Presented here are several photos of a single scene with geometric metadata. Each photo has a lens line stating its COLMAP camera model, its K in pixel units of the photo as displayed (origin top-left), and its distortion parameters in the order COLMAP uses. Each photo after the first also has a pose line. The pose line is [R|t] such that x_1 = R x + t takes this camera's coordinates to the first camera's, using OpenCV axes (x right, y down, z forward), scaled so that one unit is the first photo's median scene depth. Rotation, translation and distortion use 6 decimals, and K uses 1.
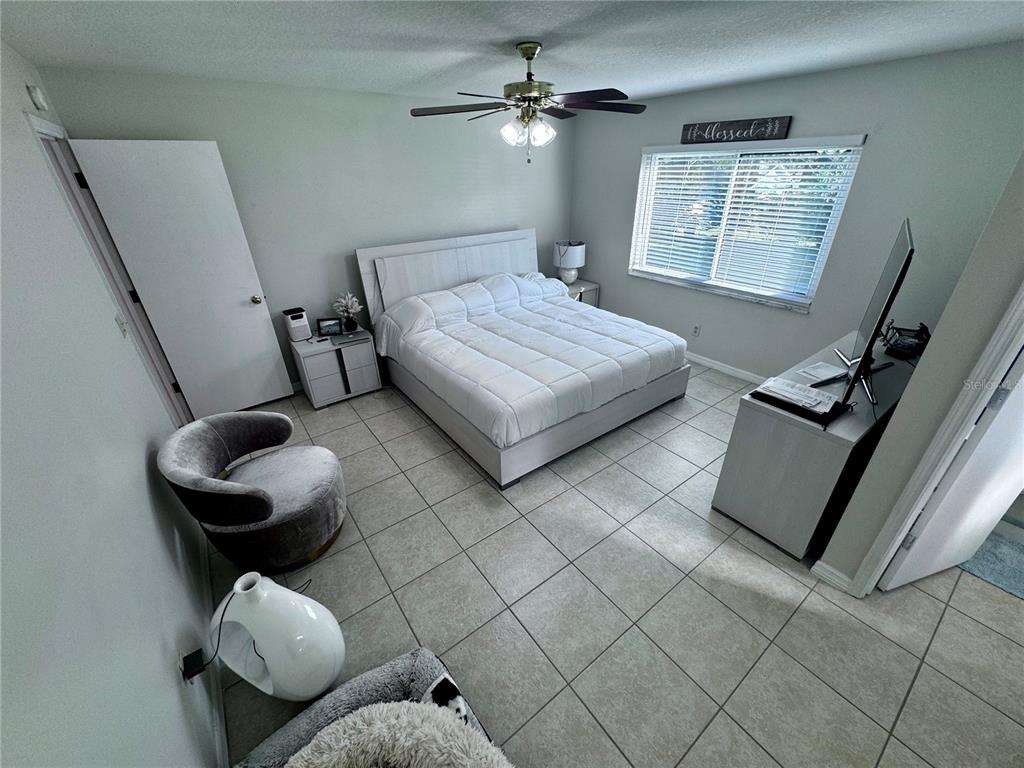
lens RADIAL K [[409.0, 0, 511.4], [0, 409.0, 383.5], [0, 0, 1]] dist [-0.001943, 0.000252]
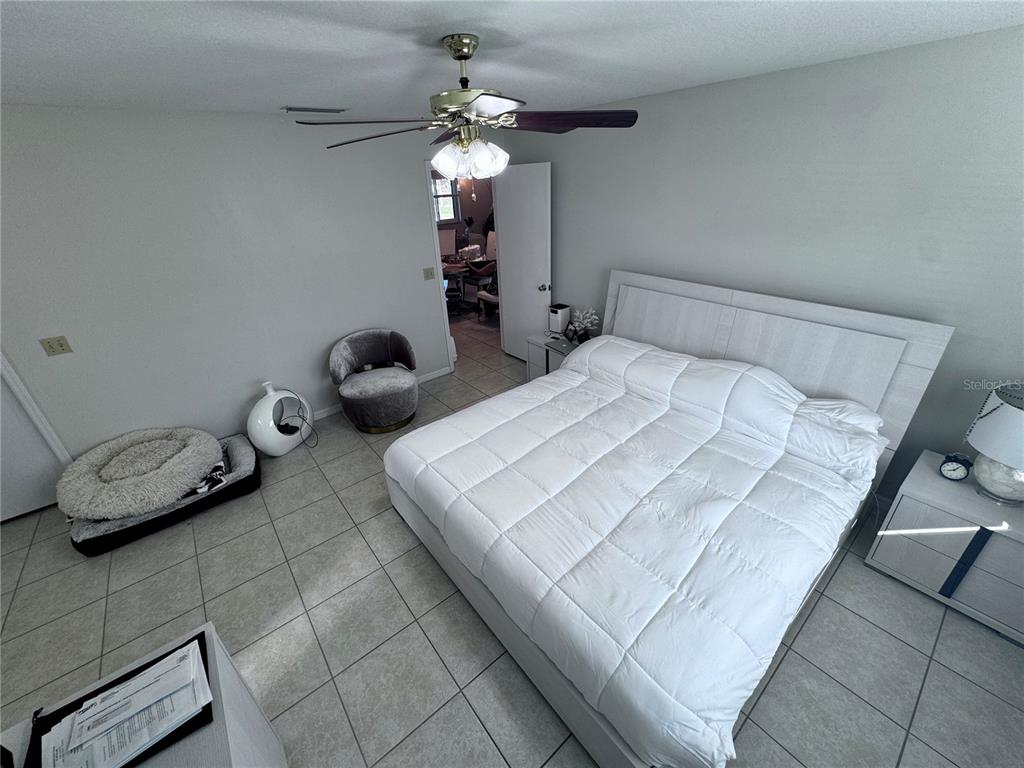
lens RADIAL K [[409.0, 0, 511.7], [0, 409.0, 384.8], [0, 0, 1]] dist [-0.001943, 0.000252]
pose [[0.047861, 0.470619, -0.881038, 0.570386], [-0.429196, 0.806159, 0.407306, -0.407832], [0.901942, 0.358644, 0.240571, 0.682096]]
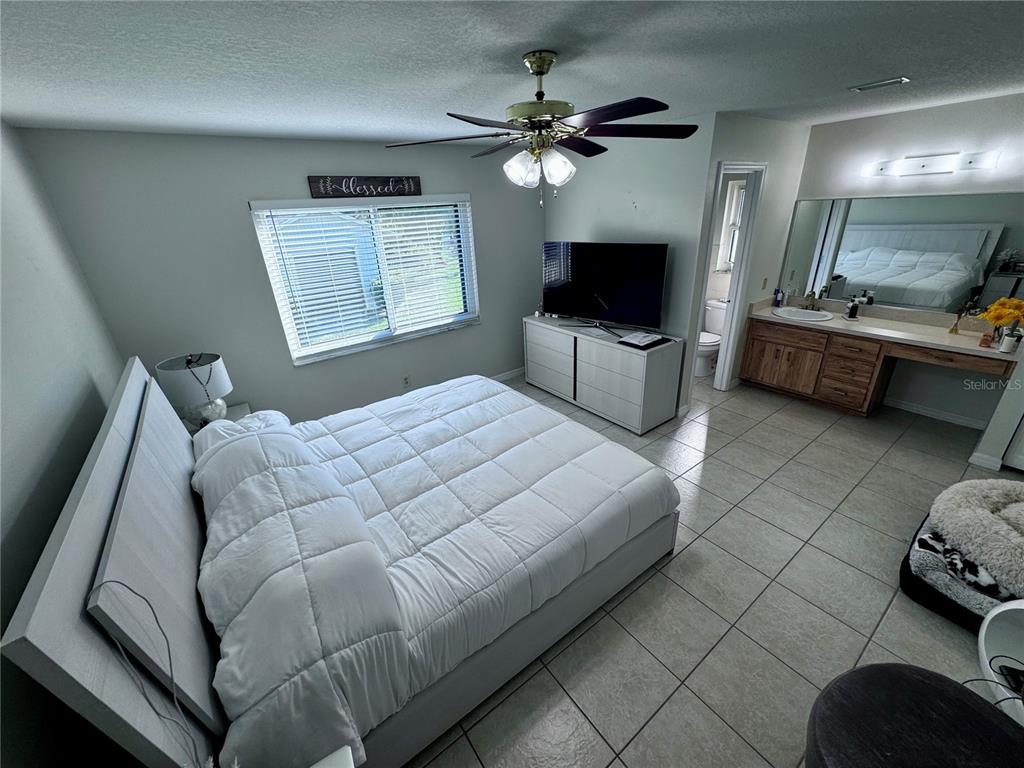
lens RADIAL K [[409.0, 0, 509.9], [0, 409.0, 383.9], [0, 0, 1]] dist [-0.001943, 0.000252]
pose [[0.005466, -0.385804, 0.922565, -0.533705], [0.511149, 0.794023, 0.329021, -0.382871], [-0.859475, 0.469769, 0.201543, 0.718334]]
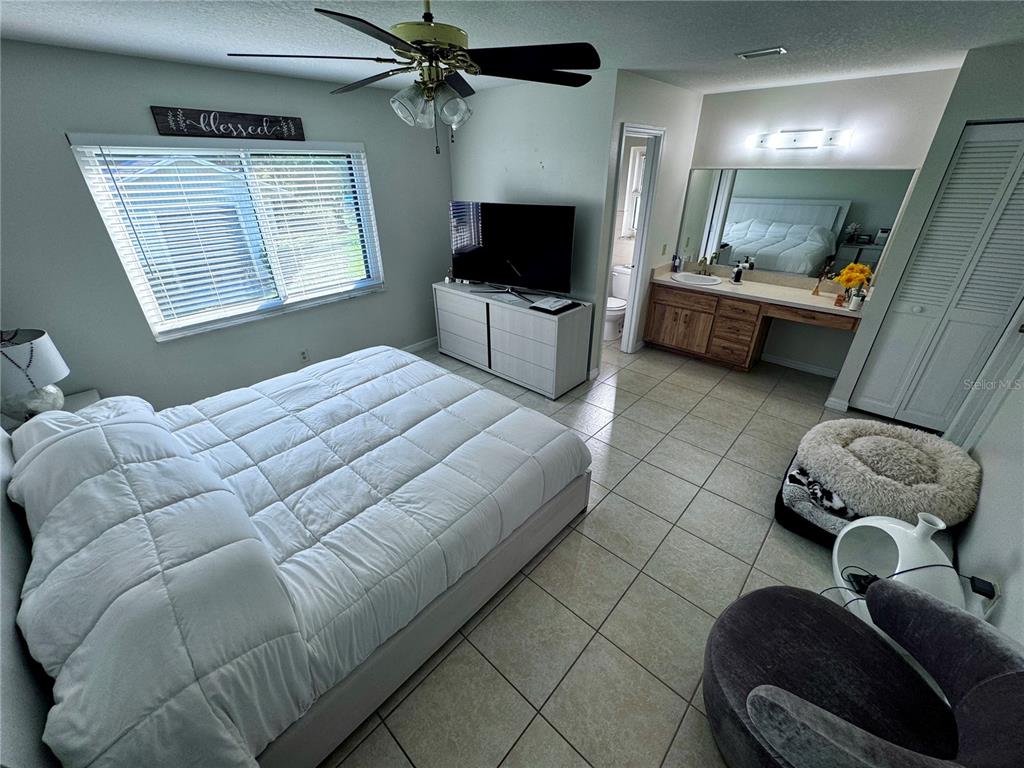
lens RADIAL K [[409.0, 0, 509.7], [0, 409.0, 384.4], [0, 0, 1]] dist [-0.001943, 0.000252]
pose [[-0.188641, -0.445463, 0.875201, -0.508330], [0.467508, 0.743001, 0.478942, -0.357919], [-0.863626, 0.499512, 0.068097, 0.712205]]
